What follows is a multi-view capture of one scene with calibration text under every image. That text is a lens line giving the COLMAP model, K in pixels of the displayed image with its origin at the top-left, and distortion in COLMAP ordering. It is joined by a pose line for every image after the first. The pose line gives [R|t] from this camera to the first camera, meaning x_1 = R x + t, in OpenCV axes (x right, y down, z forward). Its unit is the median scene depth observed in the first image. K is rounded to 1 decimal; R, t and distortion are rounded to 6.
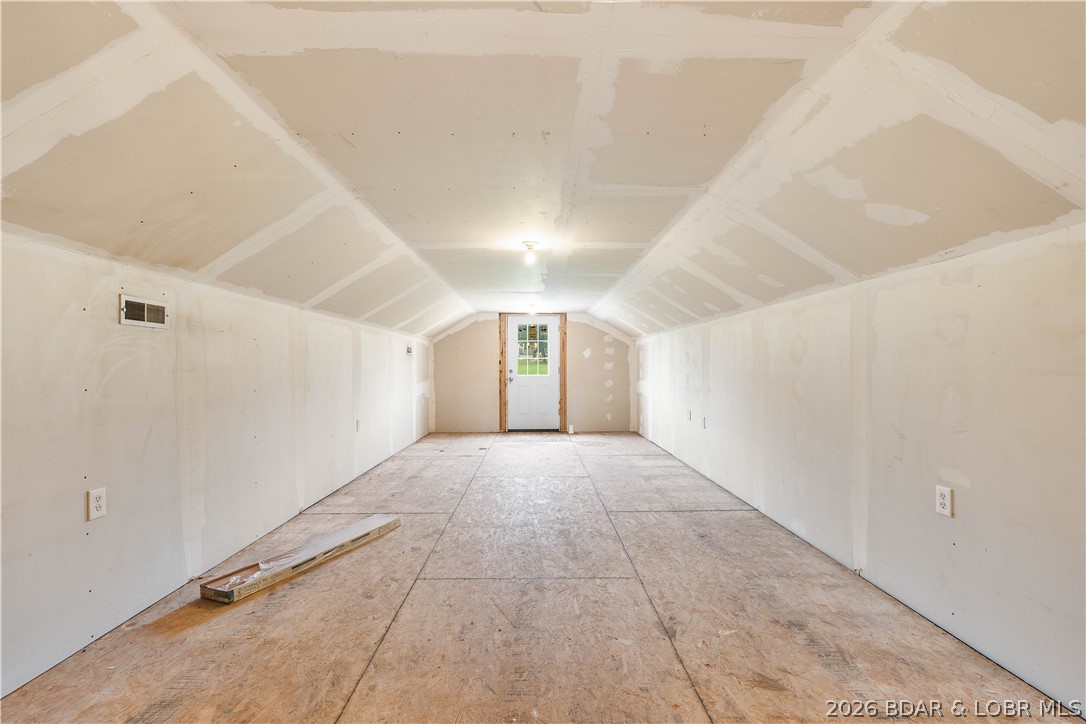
lens RADIAL K [[475.7, 0, 543.7], [0, 475.7, 364.1], [0, 0, 1]] dist [-0.011859, 0.002020]
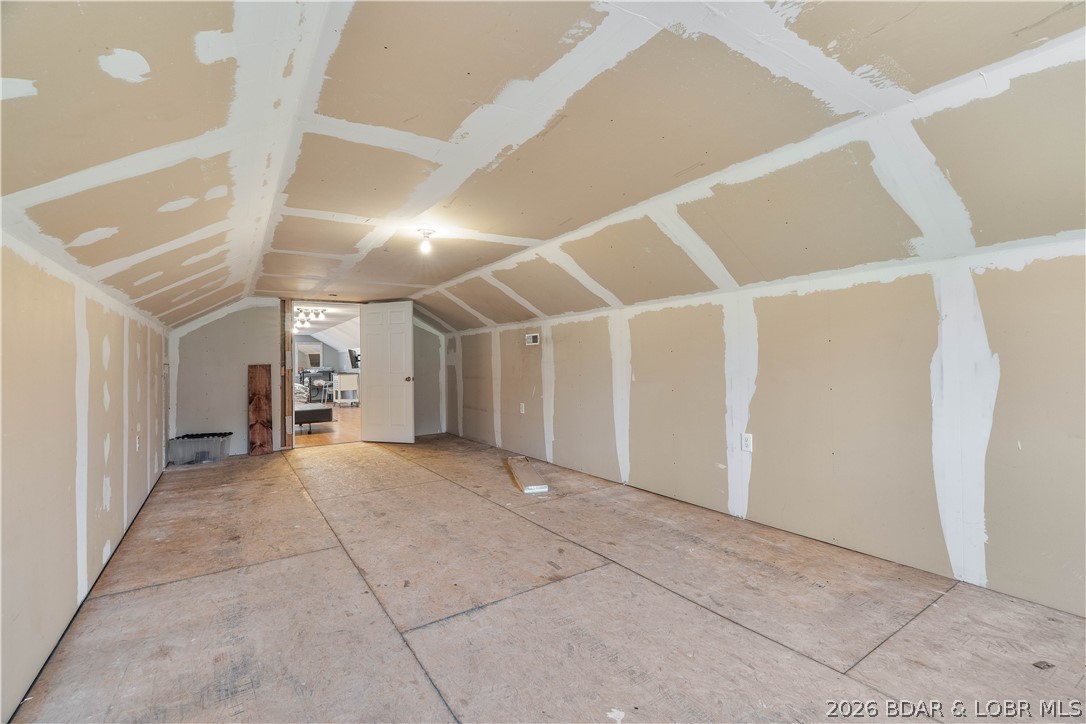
lens RADIAL K [[475.7, 0, 546.3], [0, 475.7, 361.2], [0, 0, 1]] dist [-0.011859, 0.002020]
pose [[-0.839801, -0.000842, -0.542893, 0.300811], [0.007399, 0.999888, -0.012996, 0.005720], [0.542843, -0.014931, -0.839701, 2.028825]]
